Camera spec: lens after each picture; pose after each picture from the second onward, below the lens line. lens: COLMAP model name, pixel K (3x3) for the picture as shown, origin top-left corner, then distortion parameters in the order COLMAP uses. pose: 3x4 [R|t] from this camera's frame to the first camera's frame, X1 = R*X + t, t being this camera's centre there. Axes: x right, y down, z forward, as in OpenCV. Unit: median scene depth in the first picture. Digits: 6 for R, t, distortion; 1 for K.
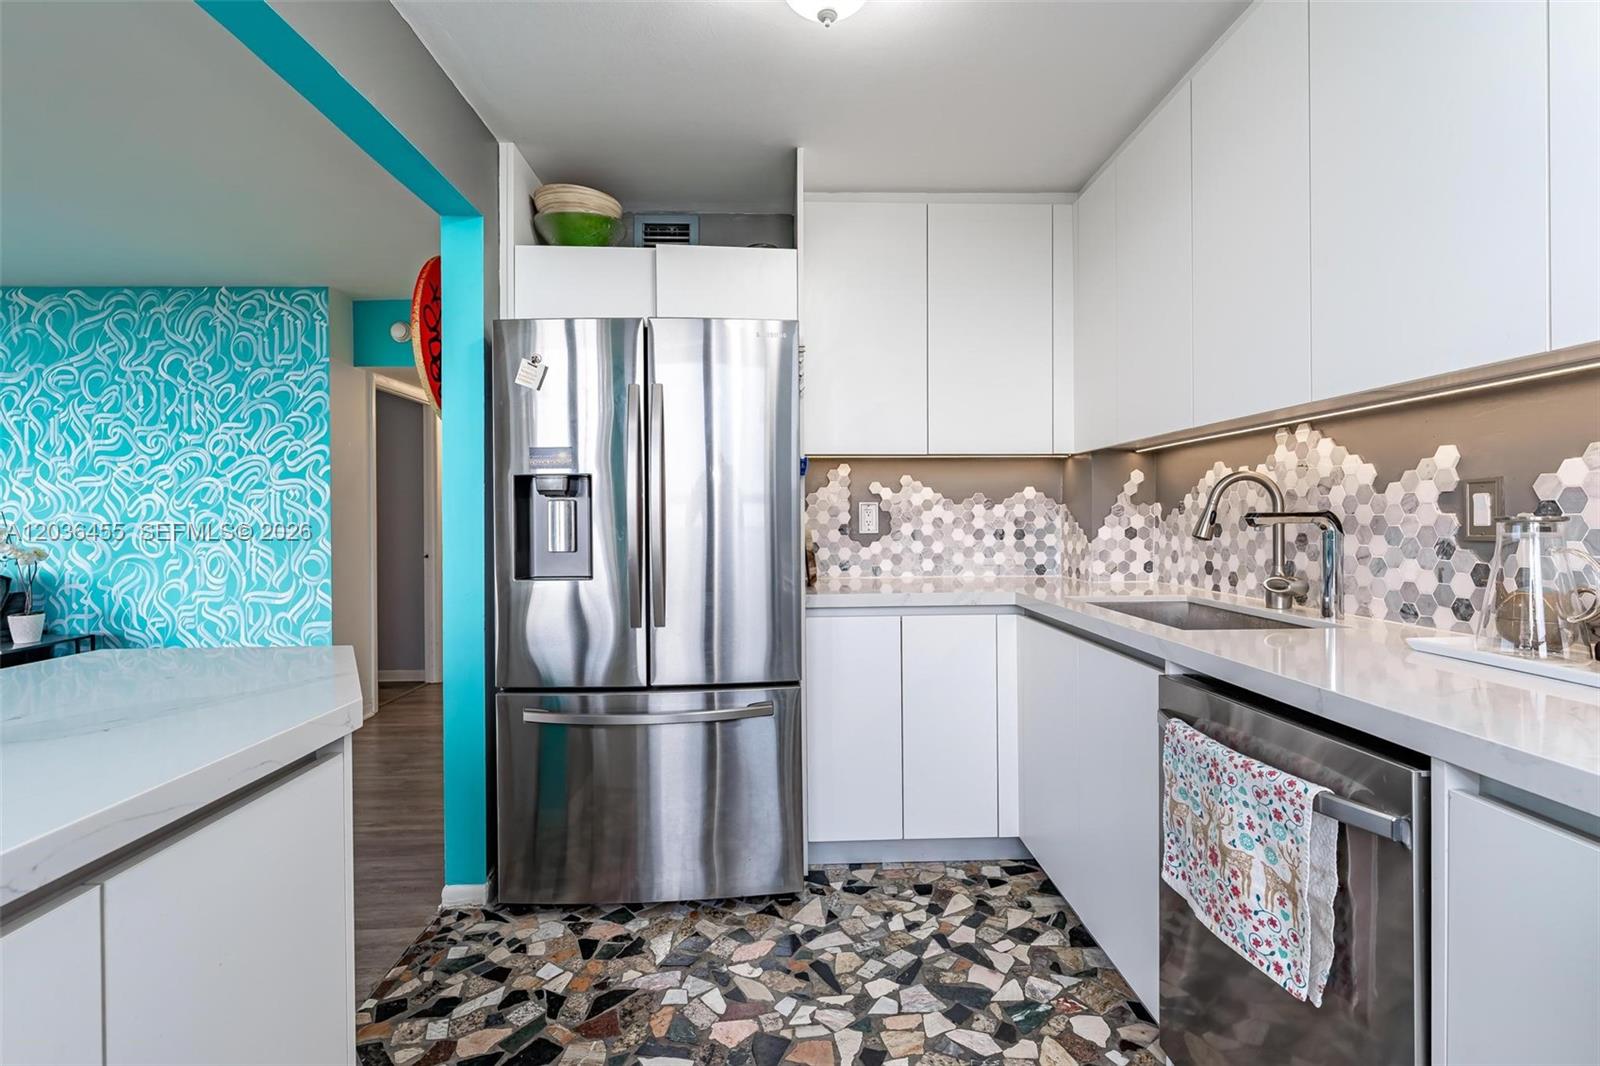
lens RADIAL K [[745.2, 0, 803.5], [0, 745.2, 524.0], [0, 0, 1]] dist [0.003711, -0.001266]
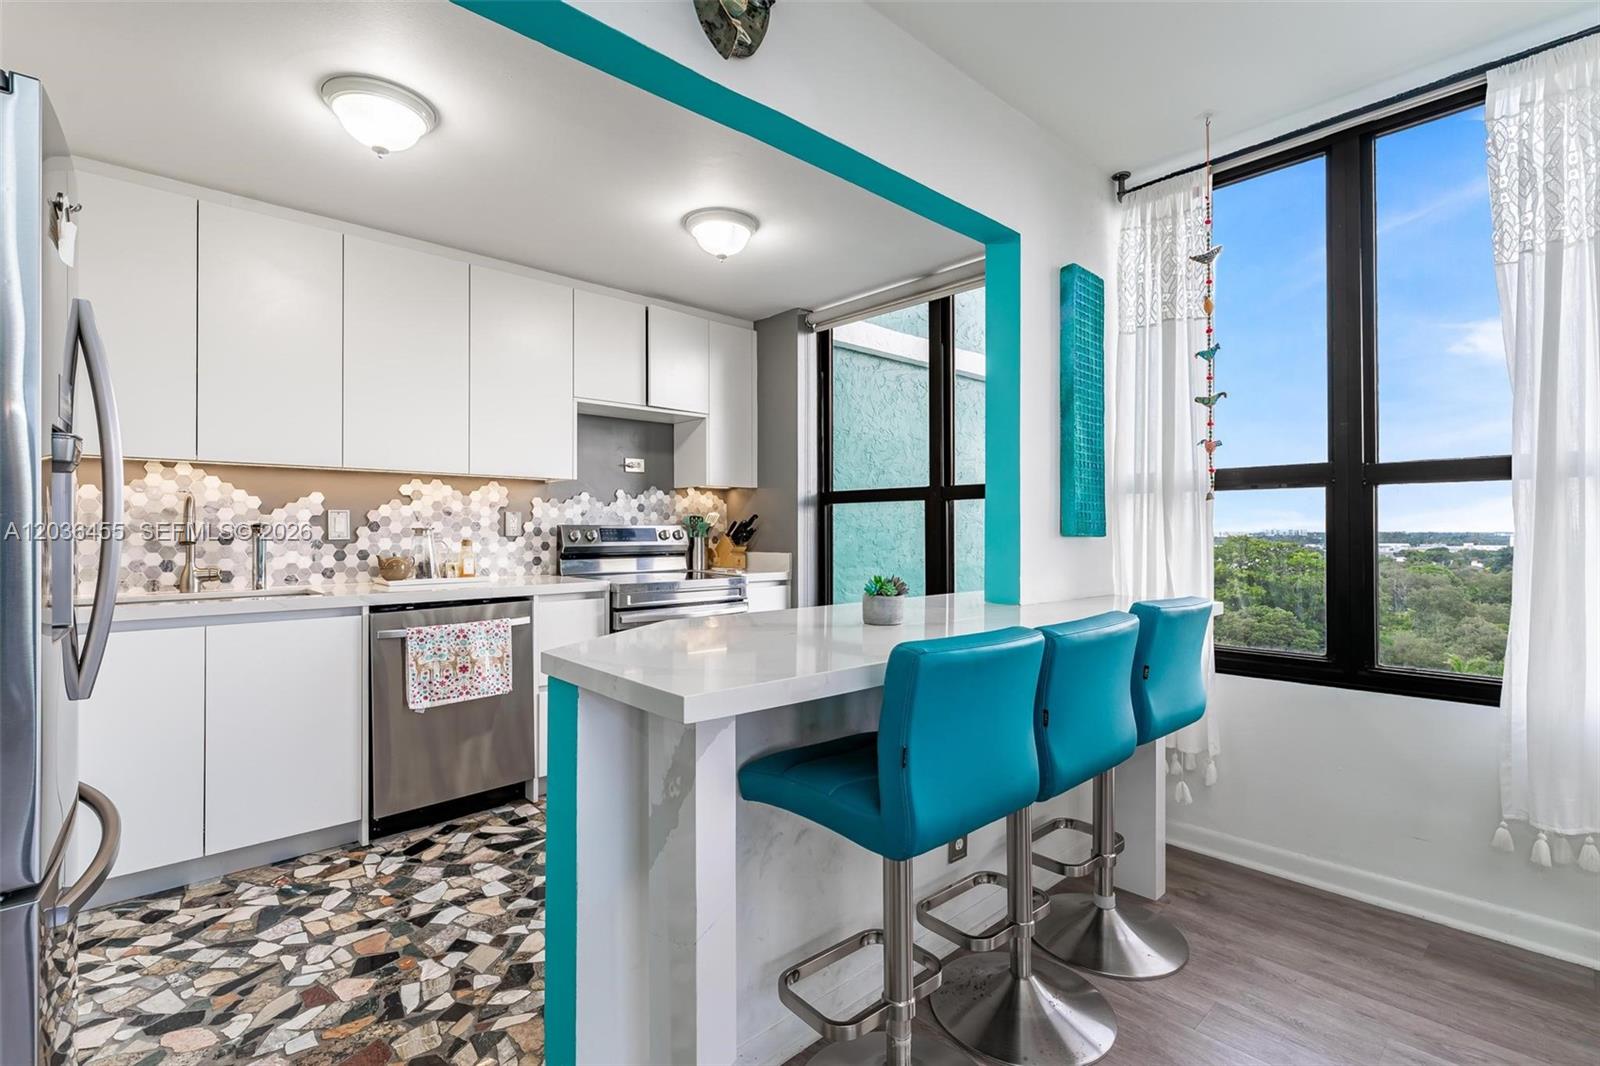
lens RADIAL K [[745.2, 0, 774.9], [0, 745.2, 524.7], [0, 0, 1]] dist [0.003711, -0.001266]
pose [[-0.625434, 0.012958, 0.780170, -0.565369], [0.011478, 0.999907, -0.007407, 0.003784], [-0.780193, 0.004322, -0.625524, 0.500233]]
